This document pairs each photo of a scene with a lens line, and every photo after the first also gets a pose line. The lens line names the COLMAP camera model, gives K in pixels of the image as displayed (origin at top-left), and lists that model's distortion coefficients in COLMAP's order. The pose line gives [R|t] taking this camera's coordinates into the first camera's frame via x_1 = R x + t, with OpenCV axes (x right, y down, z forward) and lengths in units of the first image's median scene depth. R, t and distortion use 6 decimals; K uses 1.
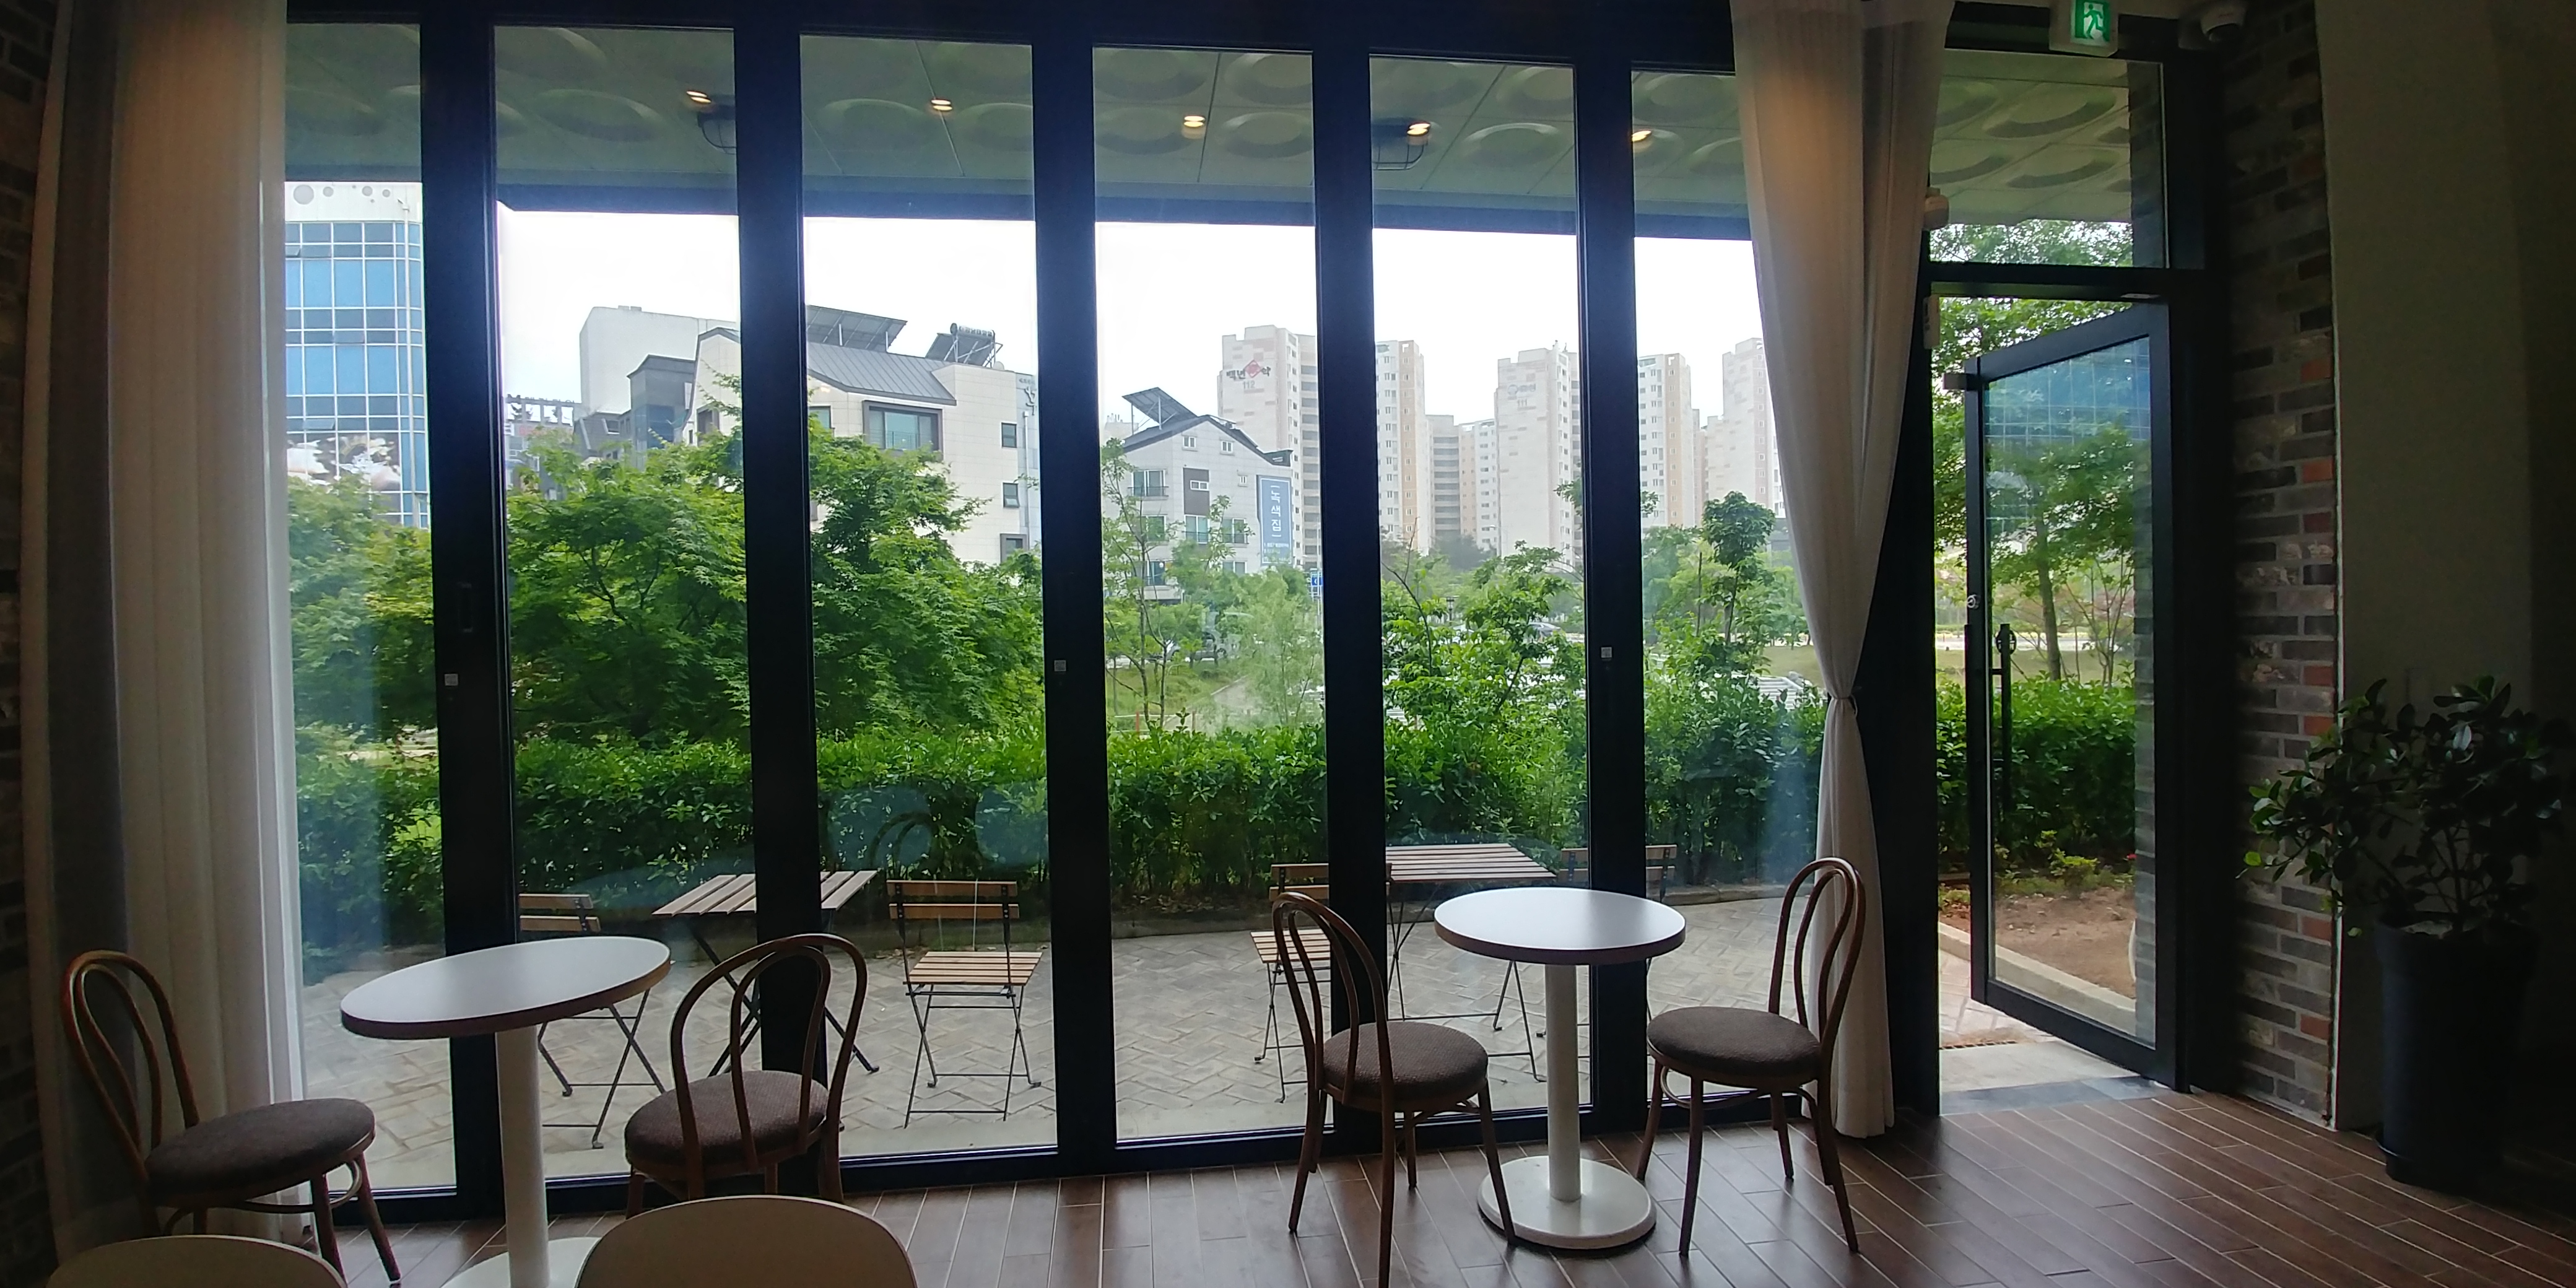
lens RADIAL K [[1145.6, 0, 1275.6], [0, 1145.6, 655.4], [0, 0, 1]] dist [0.028777, -0.030176]
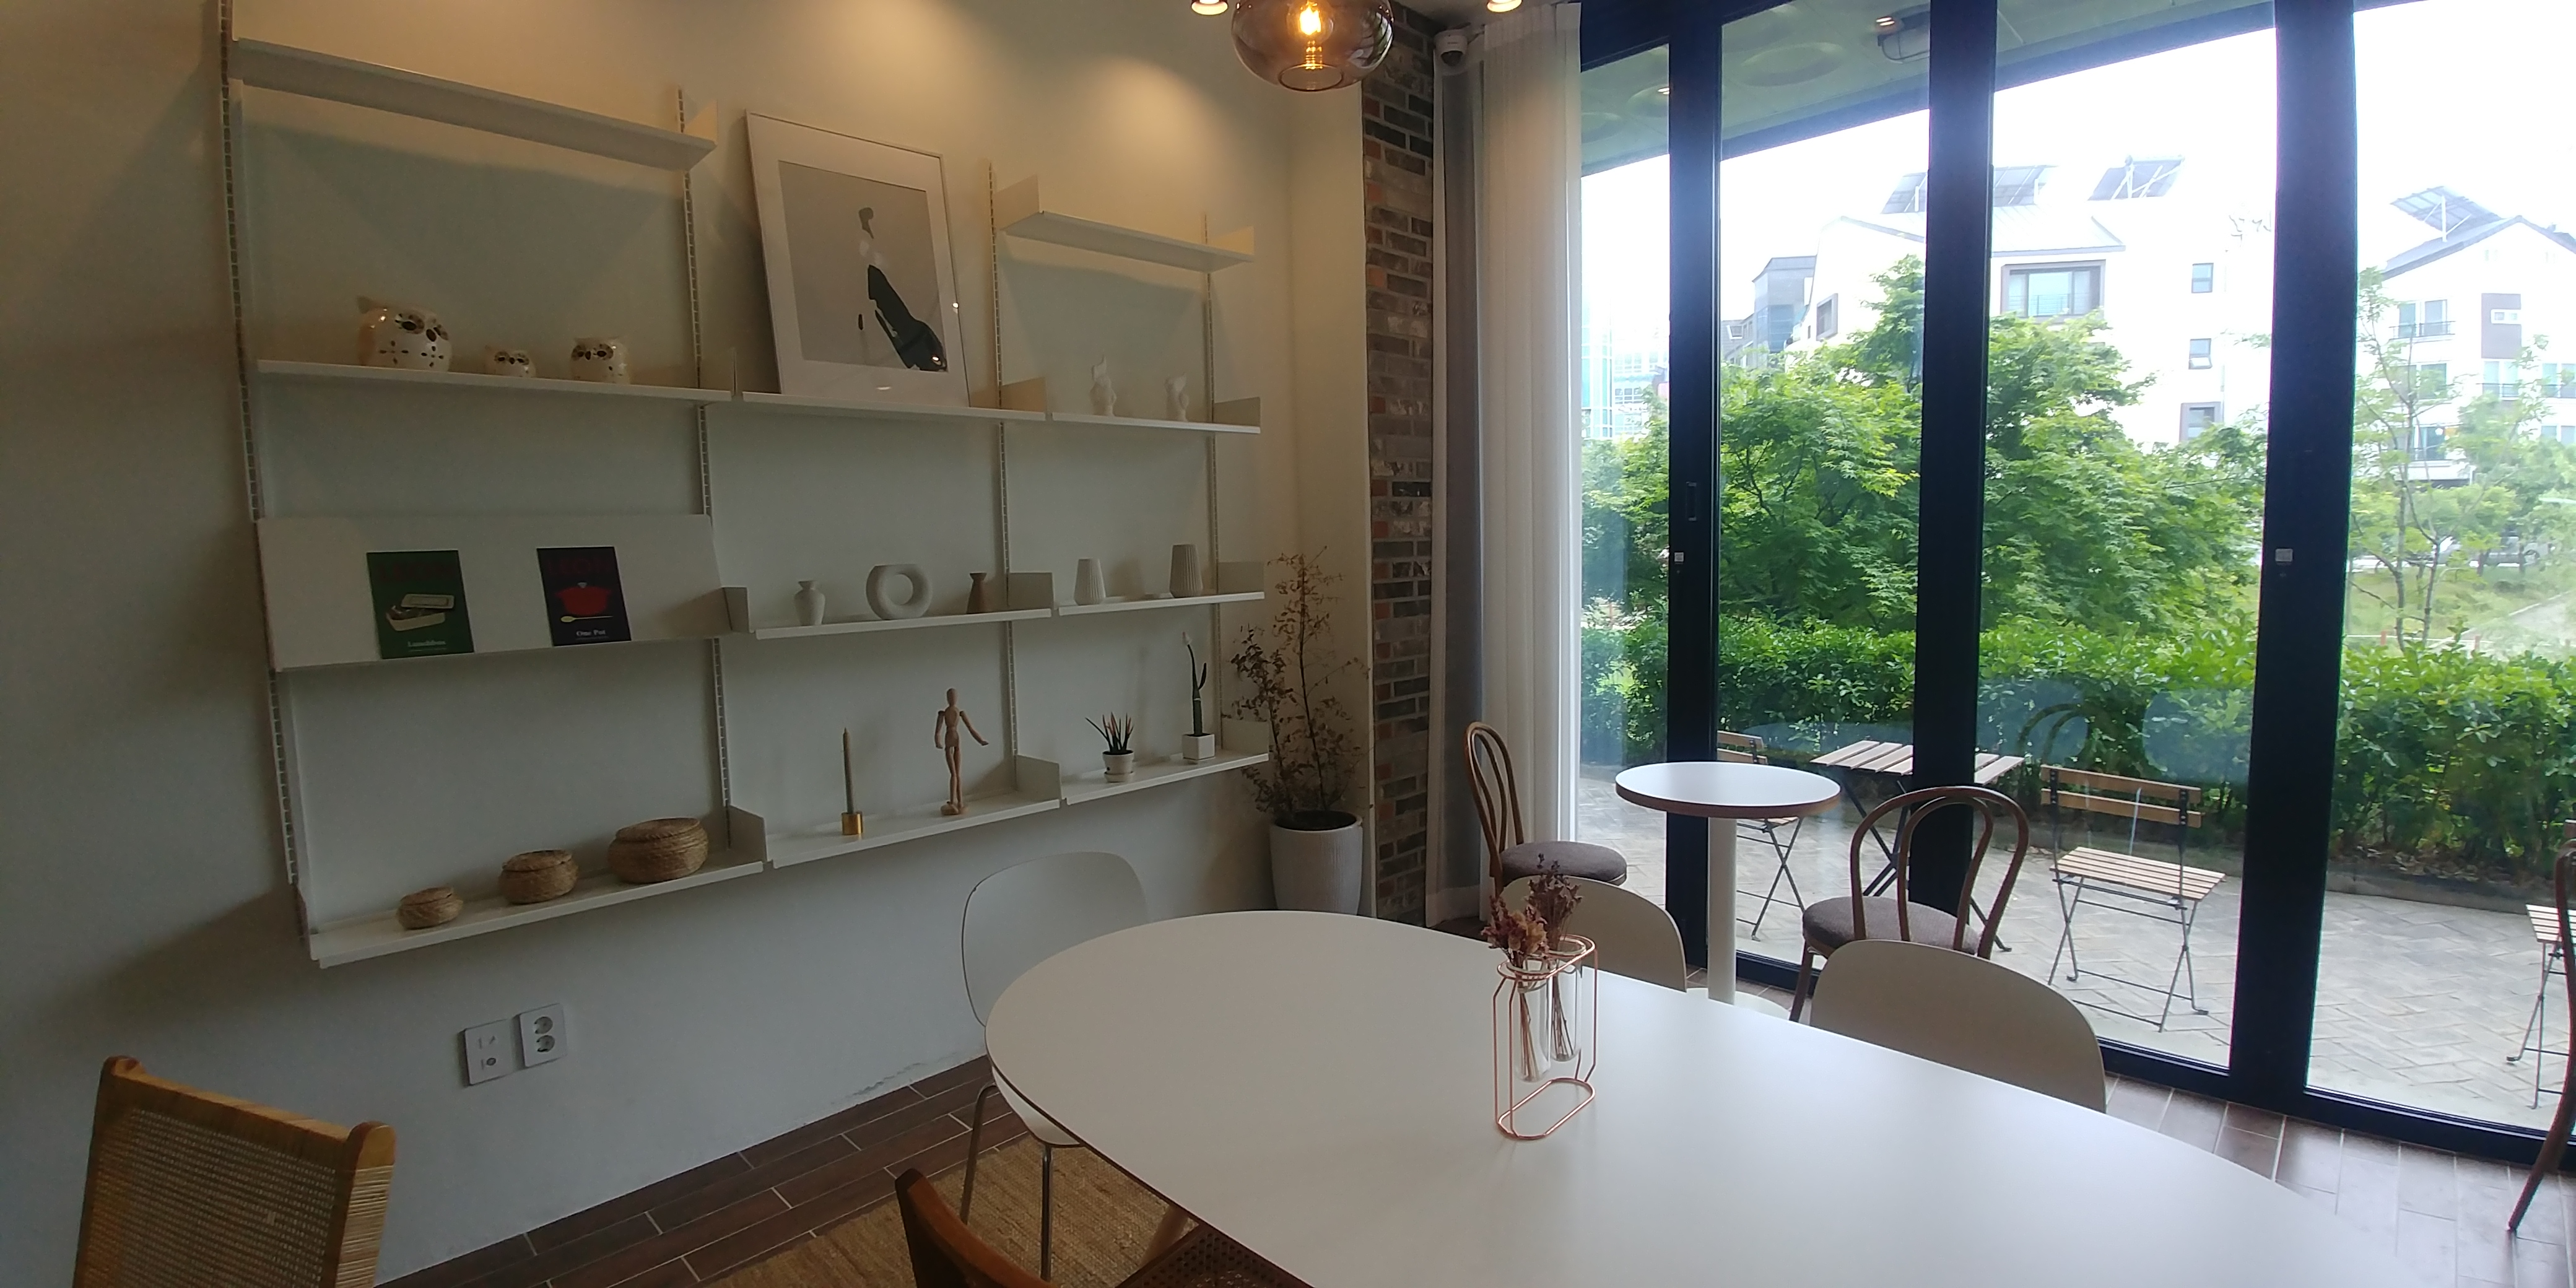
lens RADIAL K [[1145.6, 0, 1275.6], [0, 1145.6, 655.4], [0, 0, 1]] dist [0.028777, -0.030176]
pose [[0.632066, 0.084536, -0.770289, 0.006621], [-0.014555, 0.995152, 0.097271, 0.006964], [0.774778, -0.050270, 0.630232, -0.105656]]
